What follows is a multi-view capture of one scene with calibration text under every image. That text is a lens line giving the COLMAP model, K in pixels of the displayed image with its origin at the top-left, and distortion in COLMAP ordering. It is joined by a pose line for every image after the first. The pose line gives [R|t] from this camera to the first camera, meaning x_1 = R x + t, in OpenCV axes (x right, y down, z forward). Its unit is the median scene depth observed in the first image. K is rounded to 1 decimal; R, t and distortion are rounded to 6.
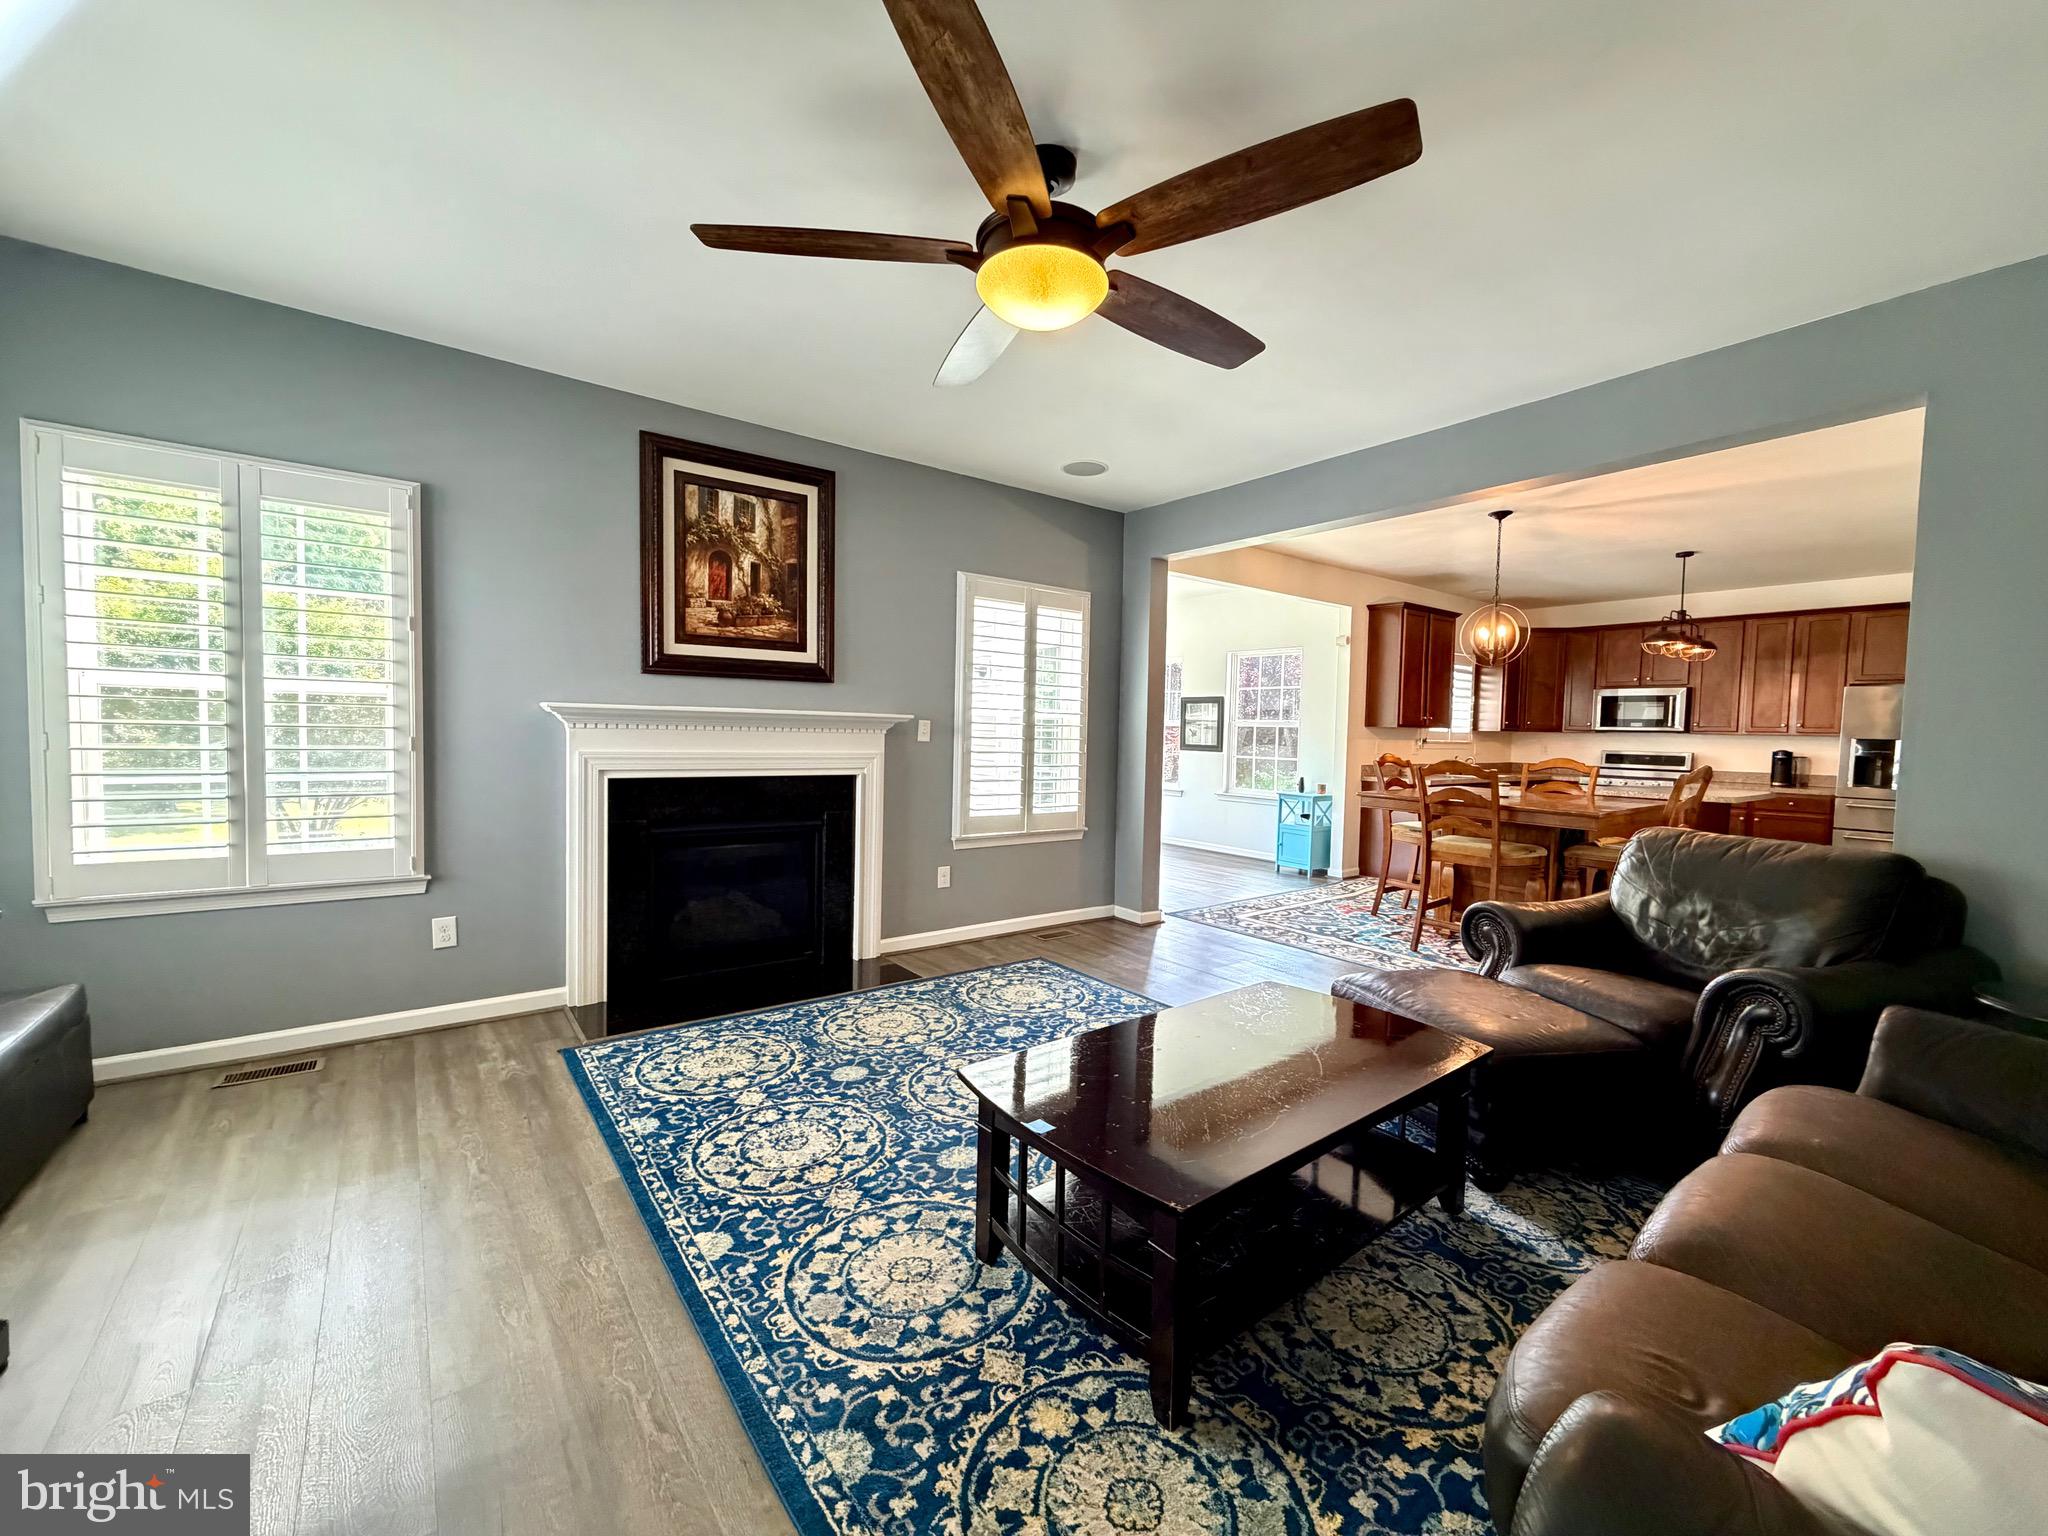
lens RADIAL K [[816.4, 0, 1018.5], [0, 816.4, 771.3], [0, 0, 1]] dist [0.000965, -0.000160]
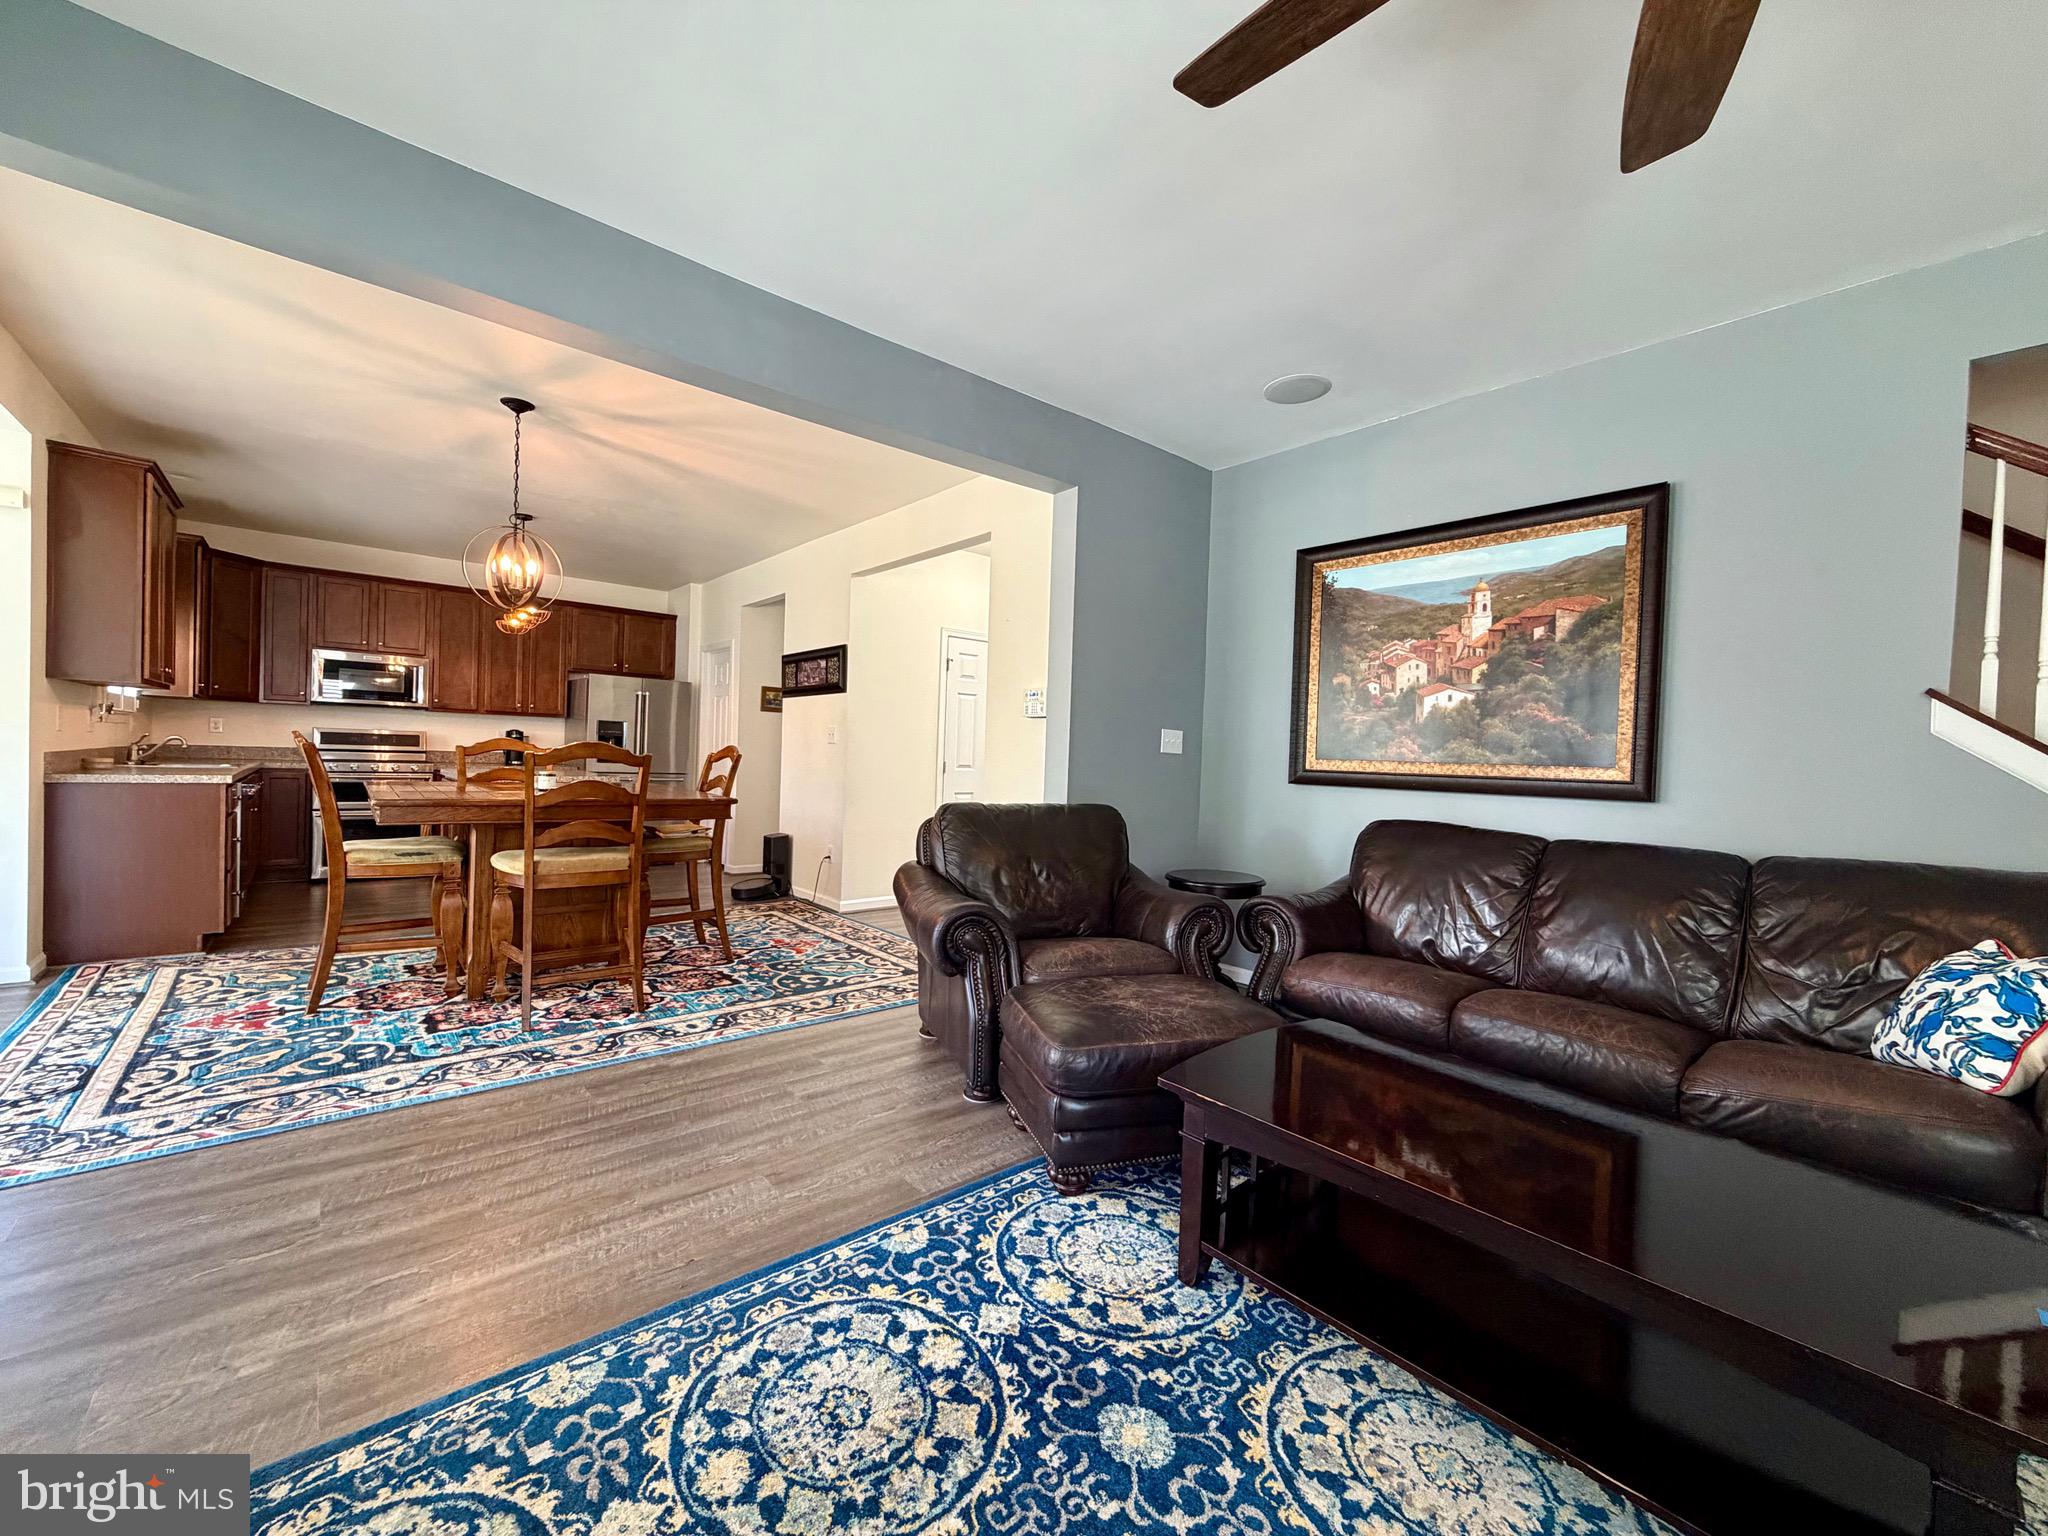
lens RADIAL K [[816.4, 0, 1017.7], [0, 816.4, 769.3], [0, 0, 1]] dist [0.000965, -0.000160]
pose [[-0.055141, -0.040432, 0.997660, -0.255145], [0.015453, 0.999026, 0.041341, -0.017684], [-0.998359, 0.017697, -0.054462, 0.859186]]
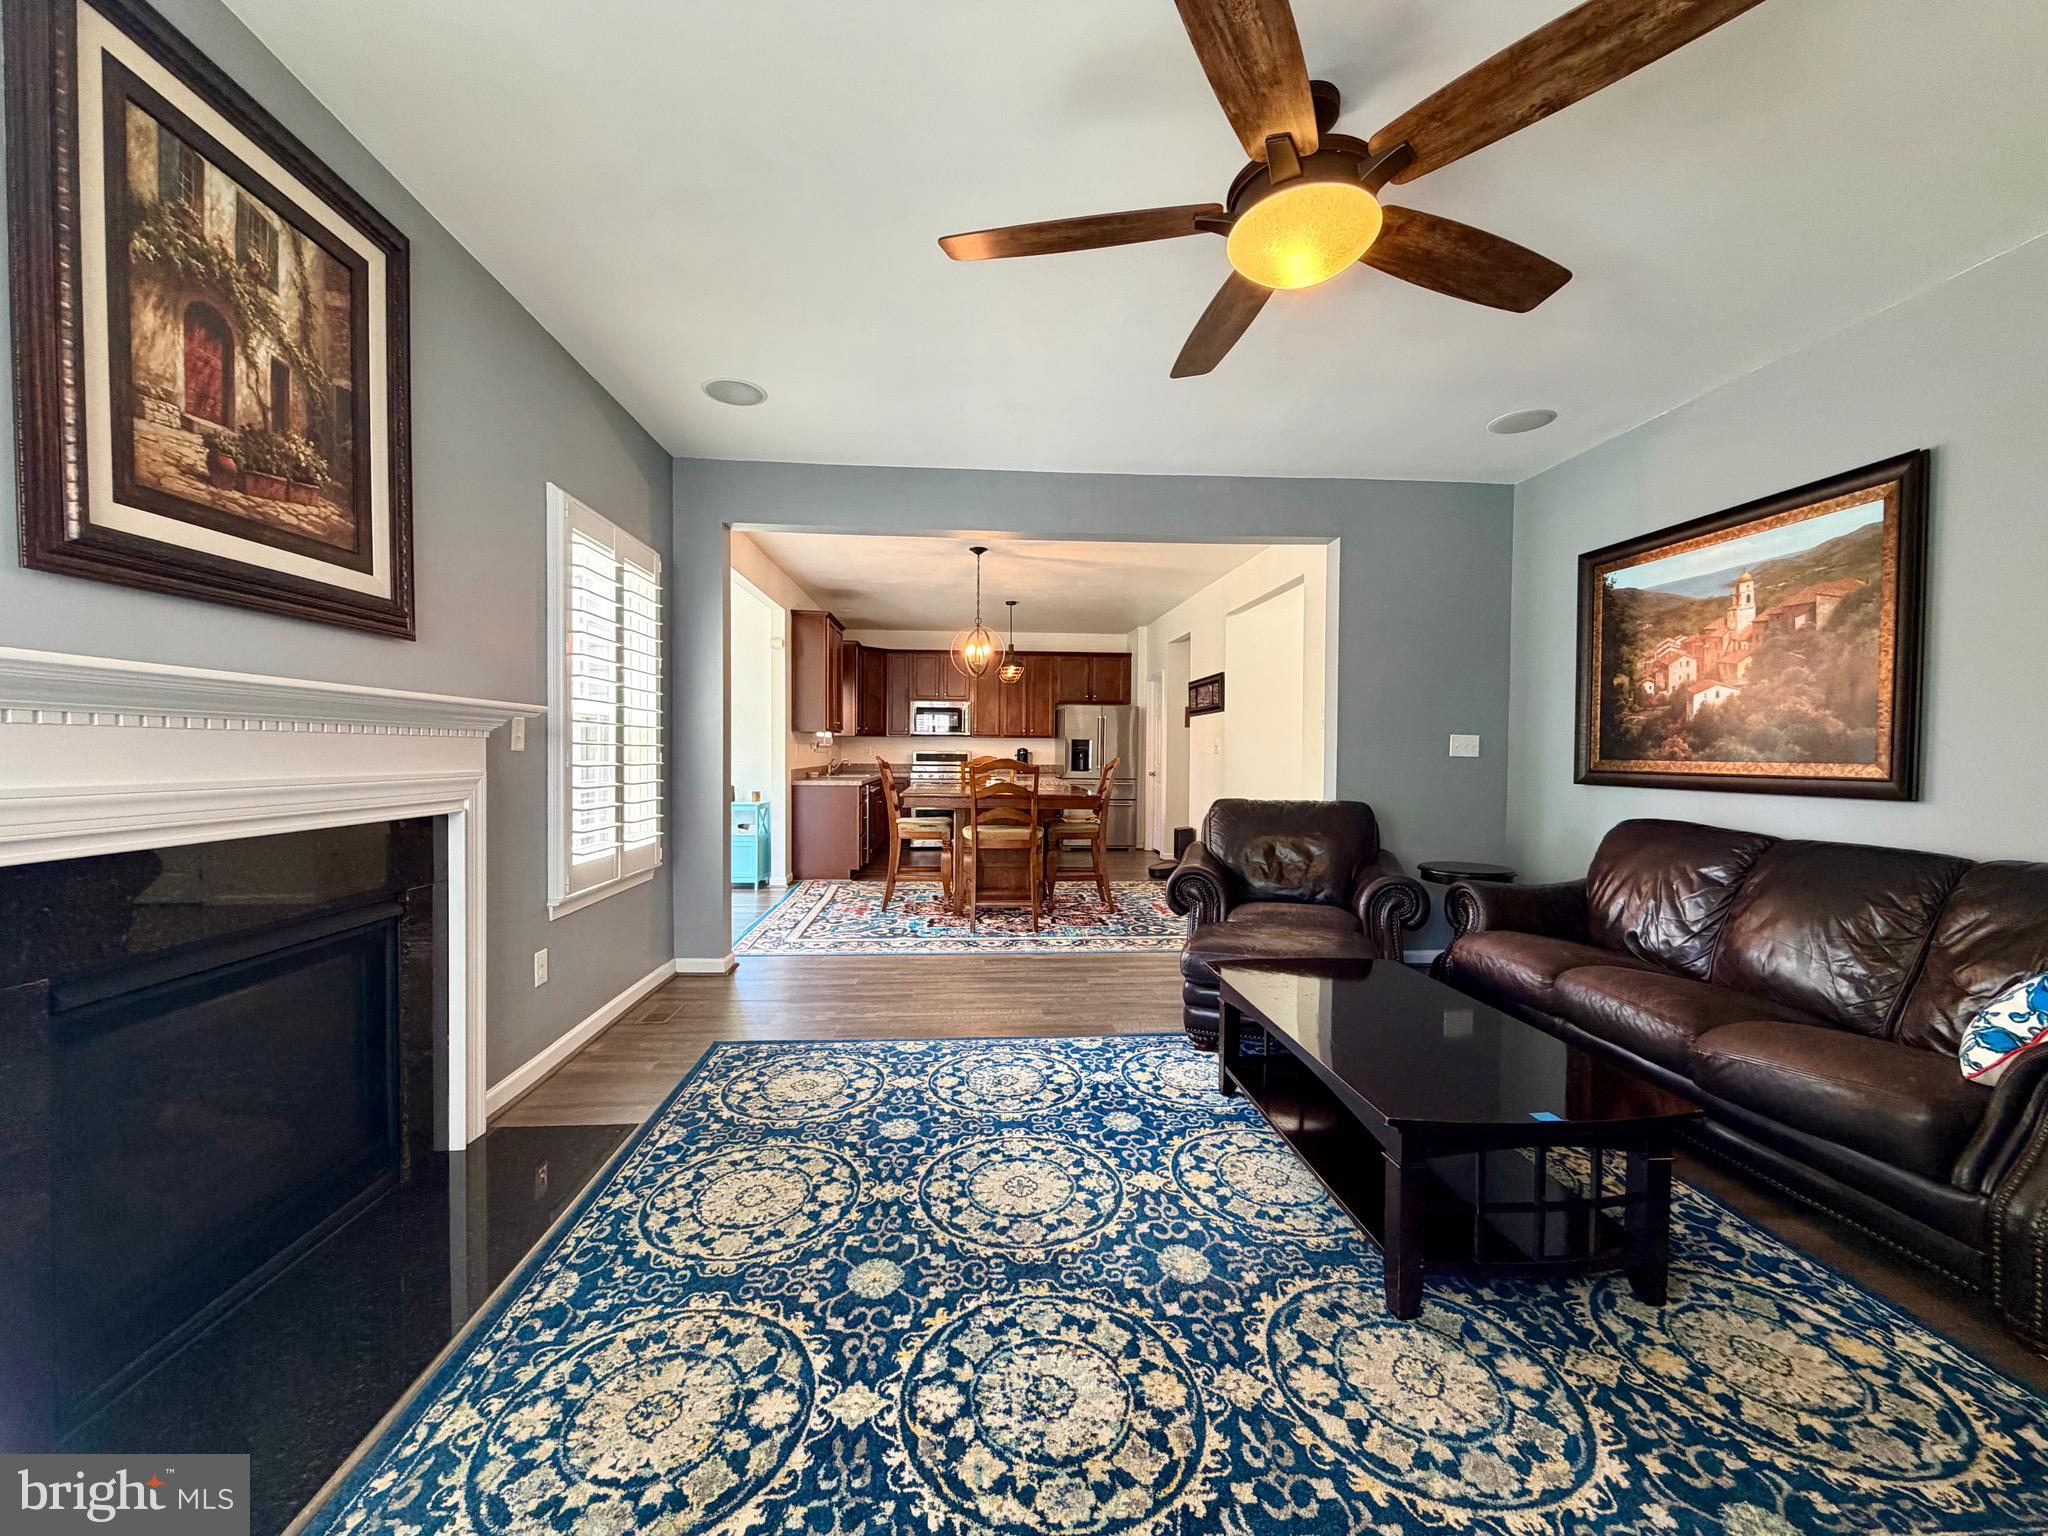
lens RADIAL K [[816.4, 0, 1018.2], [0, 816.4, 769.3], [0, 0, 1]] dist [0.000965, -0.000160]
pose [[0.545499, -0.036382, 0.837321, -0.539316], [0.045683, 0.998863, 0.013639, -0.017644], [-0.836866, 0.030811, 0.546541, 0.457265]]
